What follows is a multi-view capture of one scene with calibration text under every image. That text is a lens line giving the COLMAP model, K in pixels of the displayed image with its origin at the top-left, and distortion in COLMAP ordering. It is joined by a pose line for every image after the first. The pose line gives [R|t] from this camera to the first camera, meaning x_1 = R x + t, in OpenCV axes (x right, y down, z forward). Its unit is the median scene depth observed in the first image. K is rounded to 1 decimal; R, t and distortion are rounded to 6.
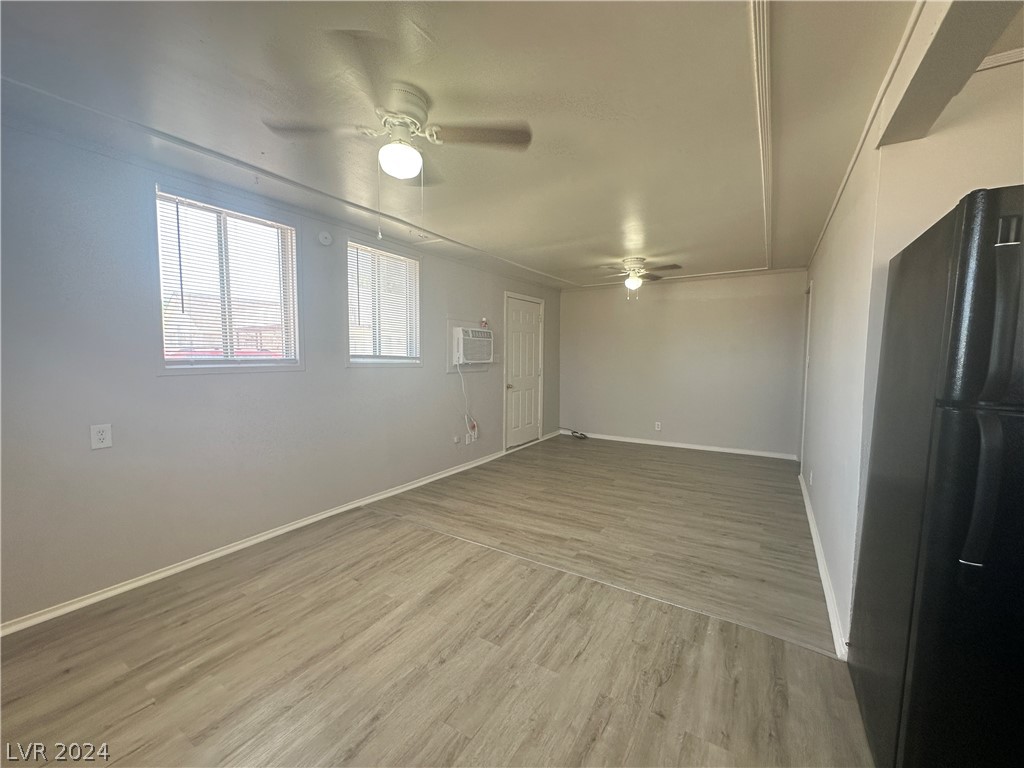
lens RADIAL K [[410.1, 0, 512.1], [0, 410.1, 381.6], [0, 0, 1]] dist [0.000078, 0.000055]
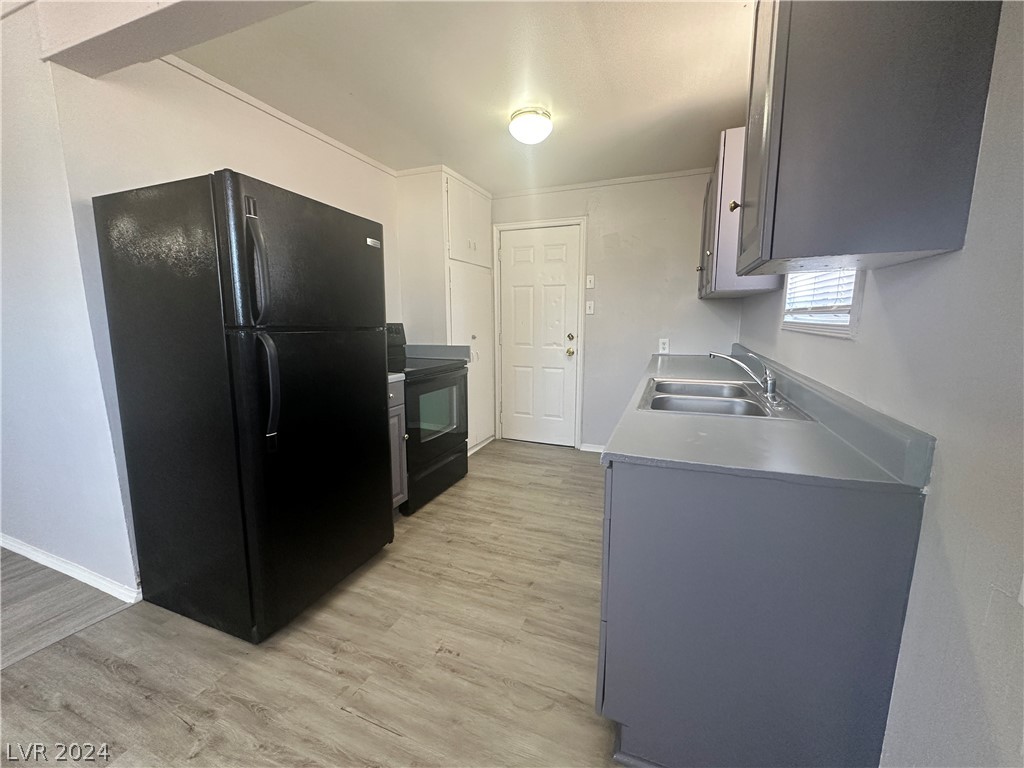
lens RADIAL K [[410.1, 0, 512.1], [0, 410.1, 381.6], [0, 0, 1]] dist [0.000078, 0.000055]
pose [[-0.195780, -0.150598, 0.969015, -0.301353], [0.064220, 0.984048, 0.165909, 0.039742], [-0.978543, 0.094712, -0.182985, 0.251114]]
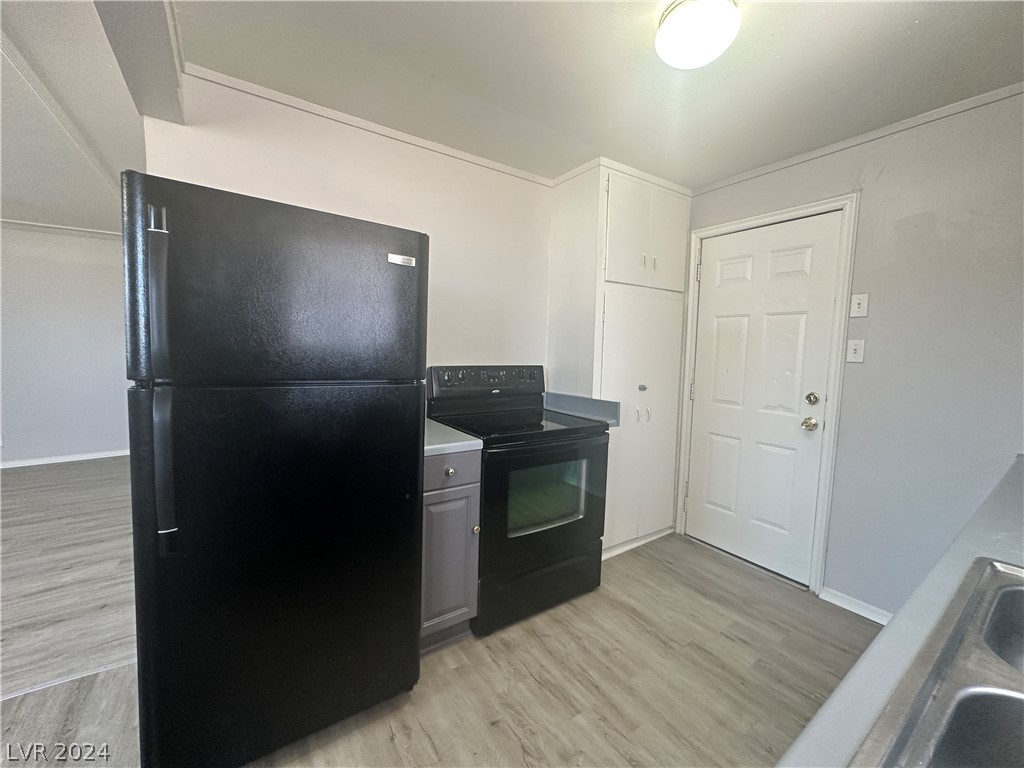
lens RADIAL K [[410.1, 0, 512.1], [0, 410.1, 381.6], [0, 0, 1]] dist [0.000078, 0.000055]
pose [[0.382616, -0.070959, 0.921178, 0.330700], [0.037485, 0.997418, 0.061262, 0.015911], [-0.923147, 0.011091, 0.384288, -0.156713]]
